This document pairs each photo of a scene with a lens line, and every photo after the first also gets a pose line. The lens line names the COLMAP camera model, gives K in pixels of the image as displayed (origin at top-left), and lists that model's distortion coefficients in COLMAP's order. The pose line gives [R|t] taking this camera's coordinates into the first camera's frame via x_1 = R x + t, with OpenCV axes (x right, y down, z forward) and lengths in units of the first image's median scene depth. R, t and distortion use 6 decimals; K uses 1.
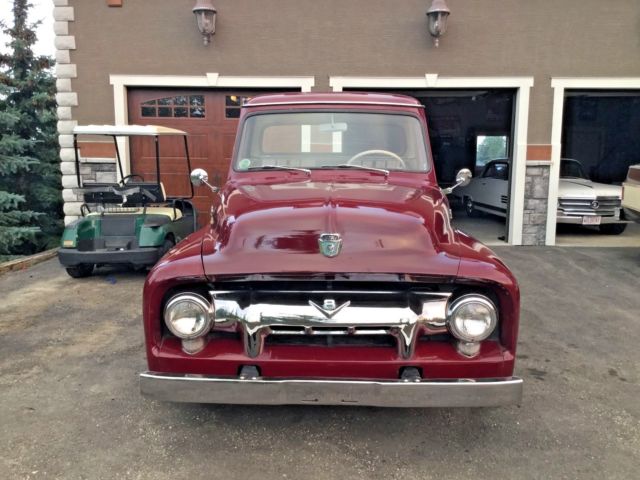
lens RADIAL K [[566.0, 0, 321.5], [0, 566.0, 238.1], [0, 0, 1]] dist [0.097365, -0.175394]
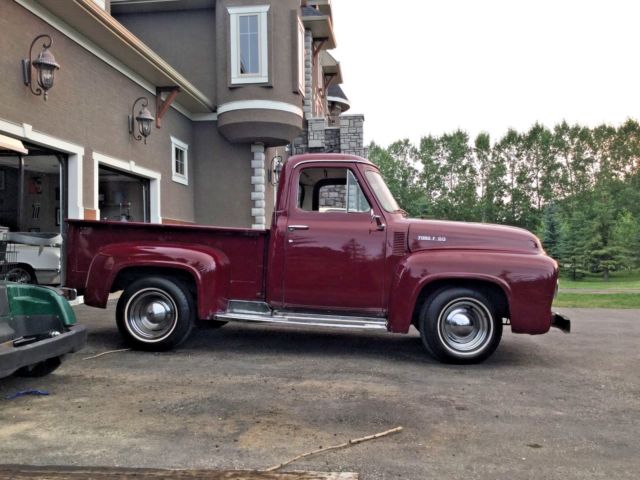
lens RADIAL K [[566.0, 0, 316.8], [0, 566.0, 241.1], [0, 0, 1]] dist [0.097365, -0.175394]
pose [[0.134923, 0.006649, 0.990834, -1.081675], [0.129381, 0.991298, -0.024270, -0.032442], [-0.982373, 0.131469, 0.132888, 0.738475]]
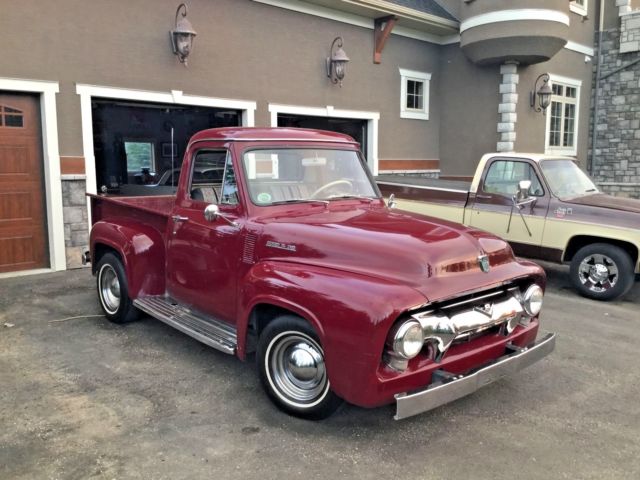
lens RADIAL K [[566.0, 0, 316.0], [0, 566.0, 239.3], [0, 0, 1]] dist [0.097365, -0.175394]
pose [[0.735960, -0.096852, 0.670061, -0.562680], [0.094210, 0.994736, 0.040305, -0.064895], [-0.670438, 0.033464, 0.741211, 0.129401]]
